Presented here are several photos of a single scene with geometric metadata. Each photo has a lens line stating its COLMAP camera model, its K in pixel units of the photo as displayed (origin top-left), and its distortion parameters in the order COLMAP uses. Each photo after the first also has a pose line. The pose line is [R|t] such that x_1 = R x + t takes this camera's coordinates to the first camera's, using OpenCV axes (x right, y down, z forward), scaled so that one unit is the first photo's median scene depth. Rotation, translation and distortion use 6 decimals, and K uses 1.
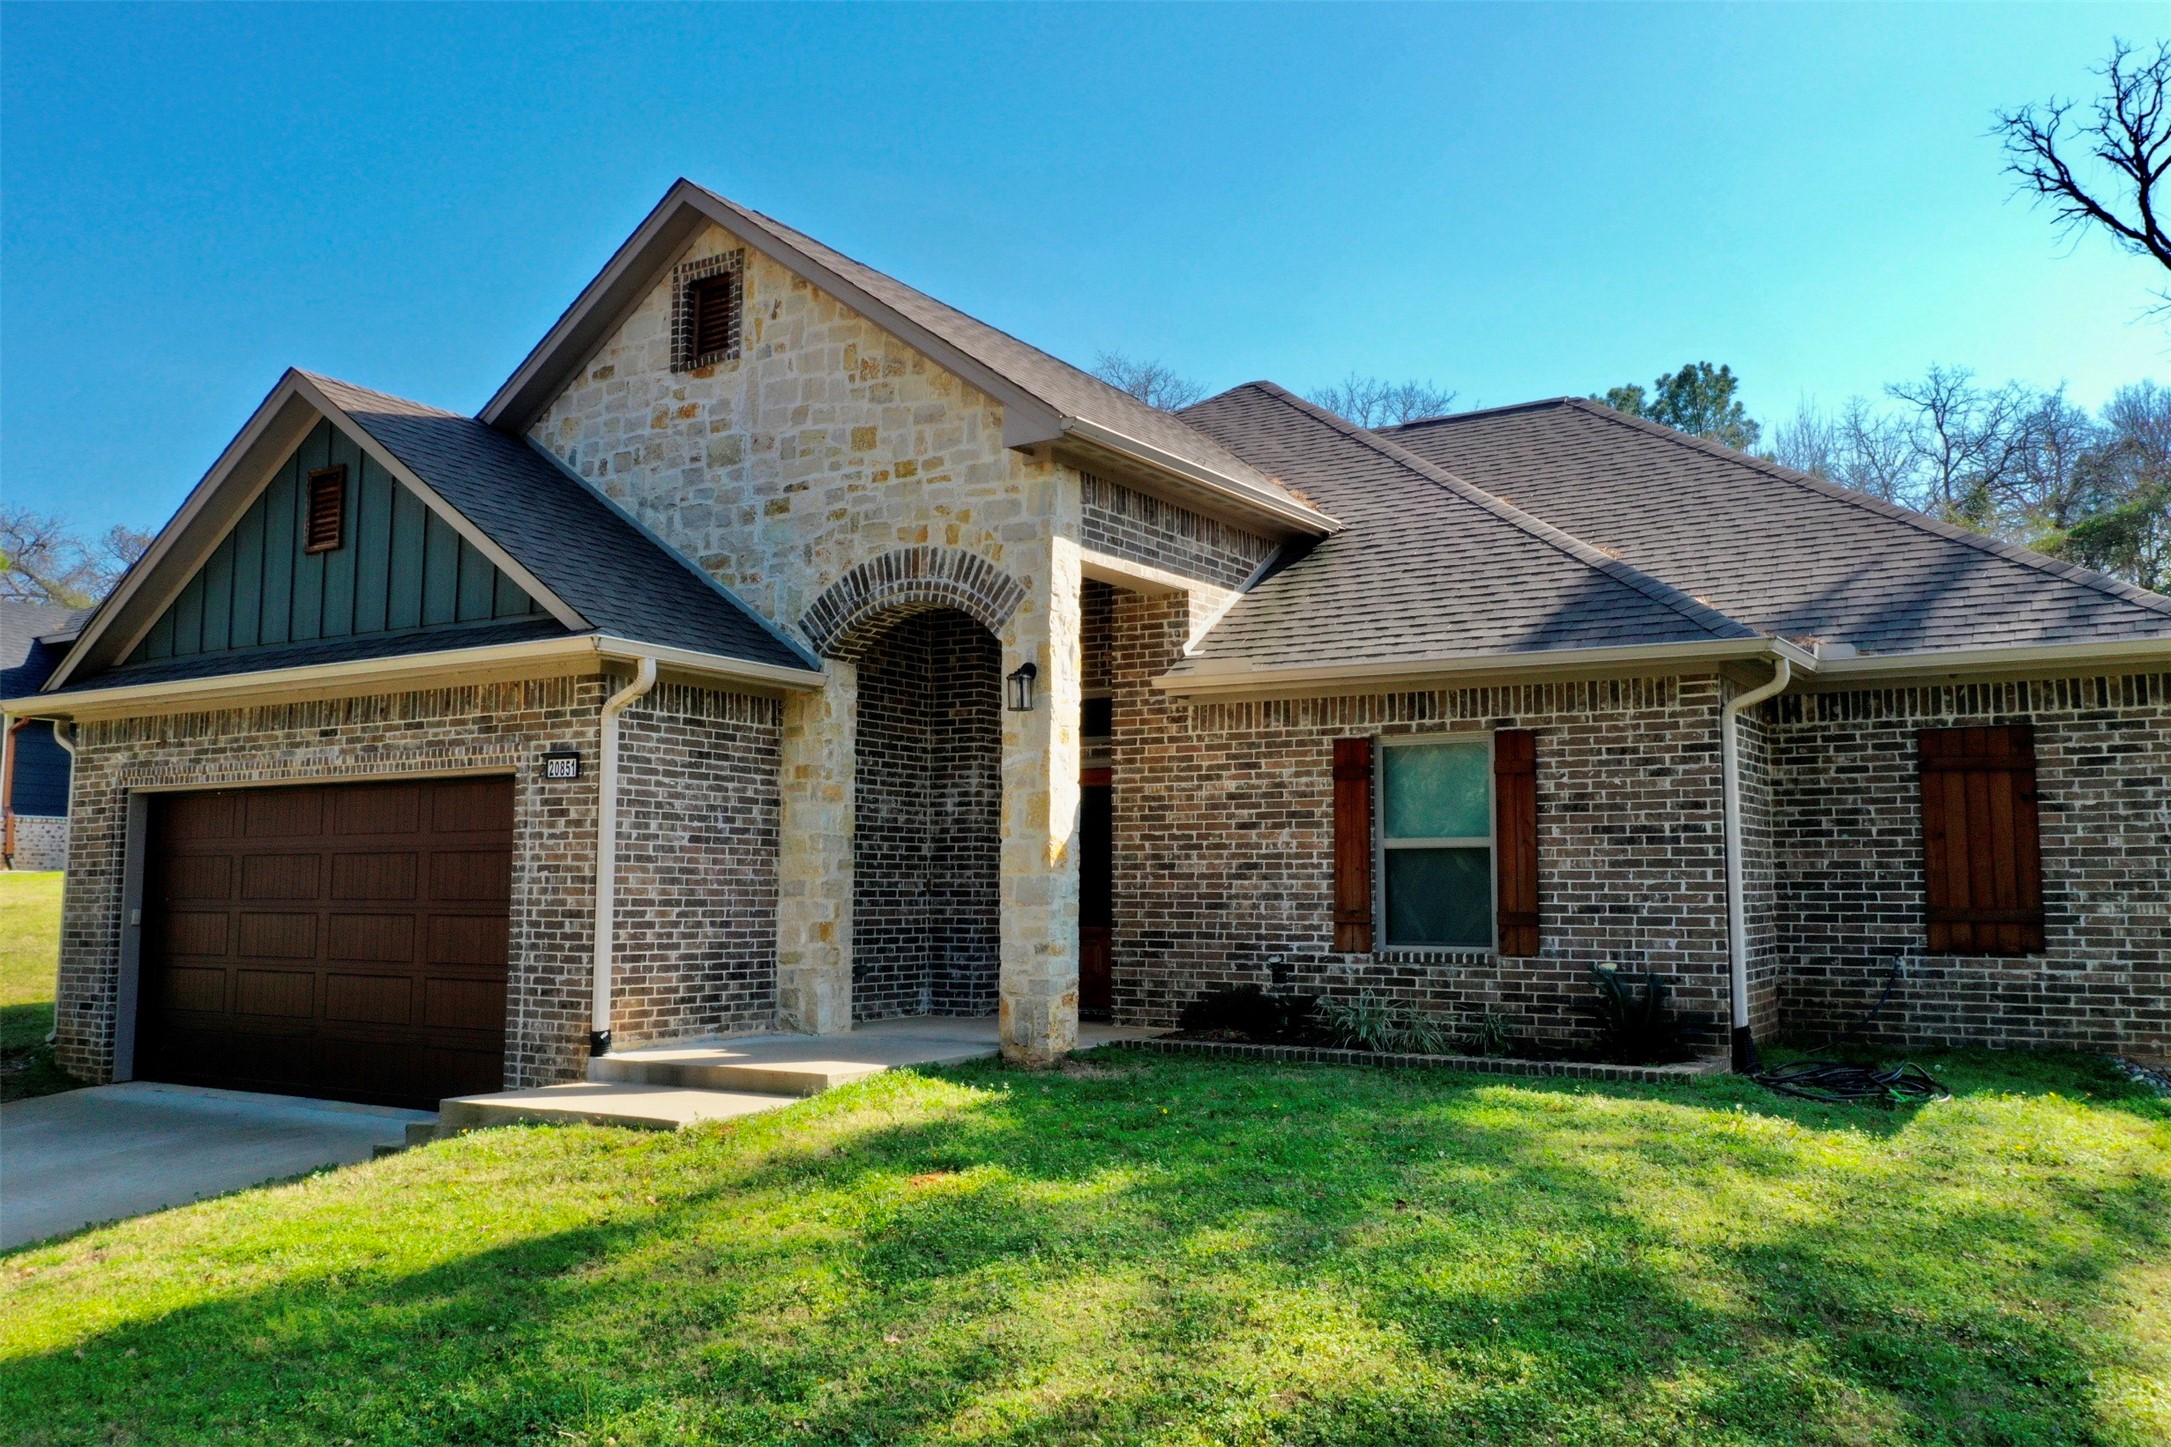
lens RADIAL K [[1708.4, 0, 1079.2], [0, 1708.4, 719.5], [0, 0, 1]] dist [-0.001531, 0.006391]
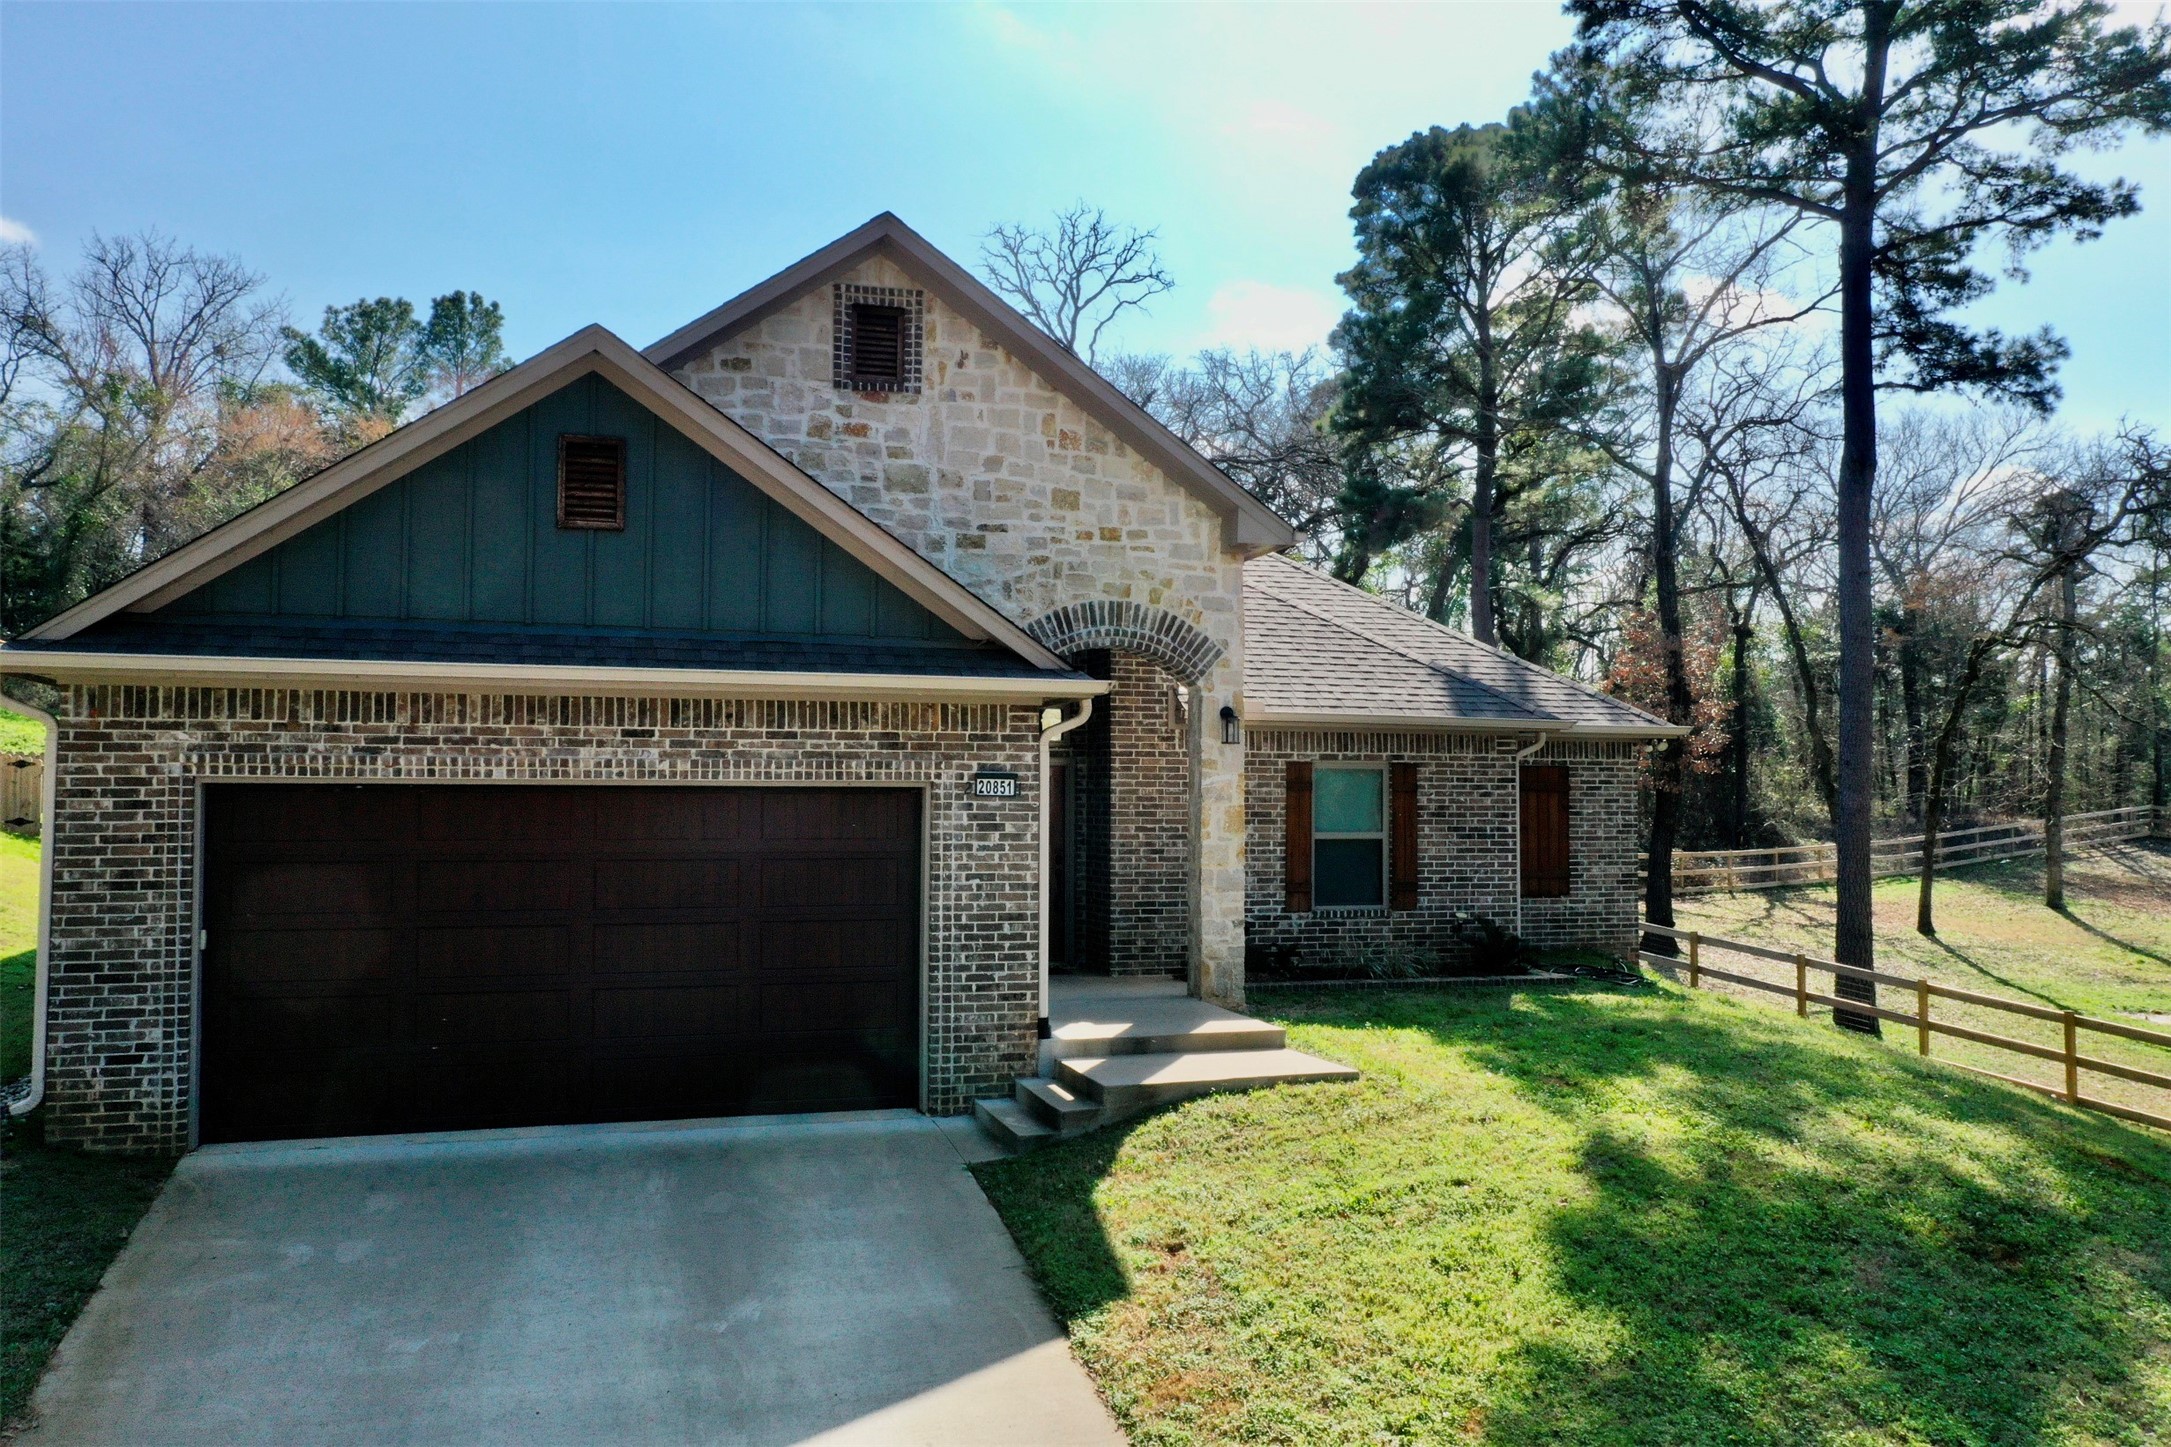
lens RADIAL K [[1704.3, 0, 1079.2], [0, 1704.3, 719.8], [0, 0, 1]] dist [-0.002564, 0.002341]
pose [[0.647797, 0.033694, 0.761067, -1.031818], [-0.081197, 0.996384, 0.025001, -0.043976], [-0.757473, -0.077992, 0.648191, 0.222855]]
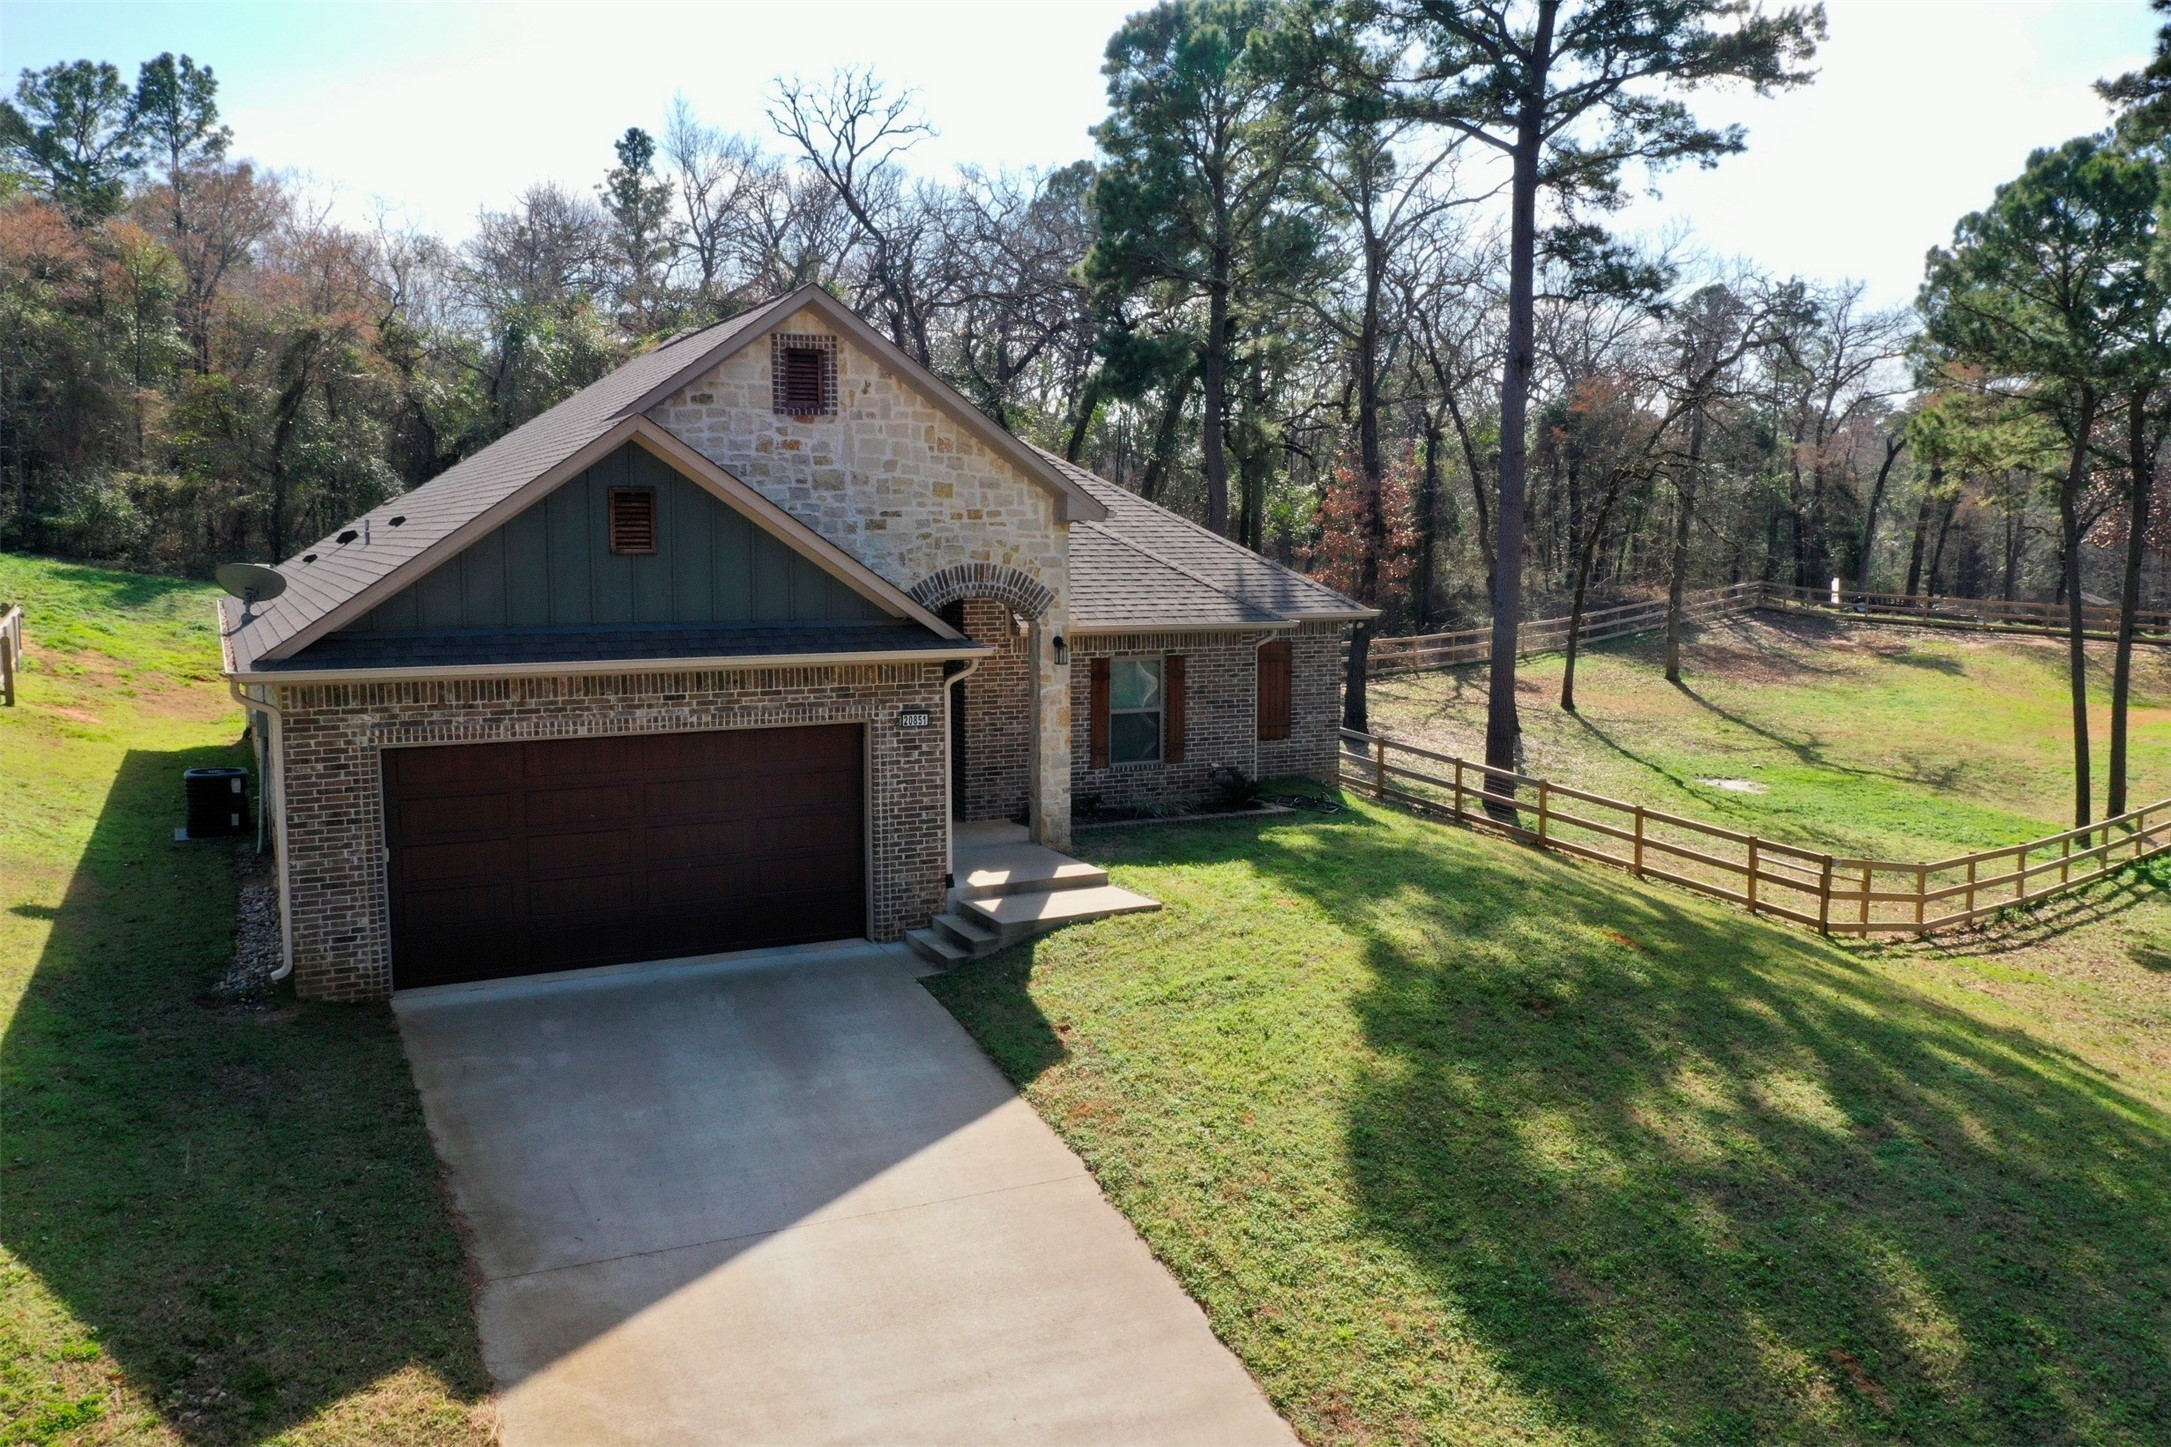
lens RADIAL K [[1704.3, 0, 1079.2], [0, 1704.3, 719.8], [0, 0, 1]] dist [-0.002564, 0.002341]
pose [[0.513827, -0.097515, 0.852333, -1.475911], [-0.085813, 0.982694, 0.164161, -0.230875], [-0.853591, -0.157492, 0.496567, 0.063077]]
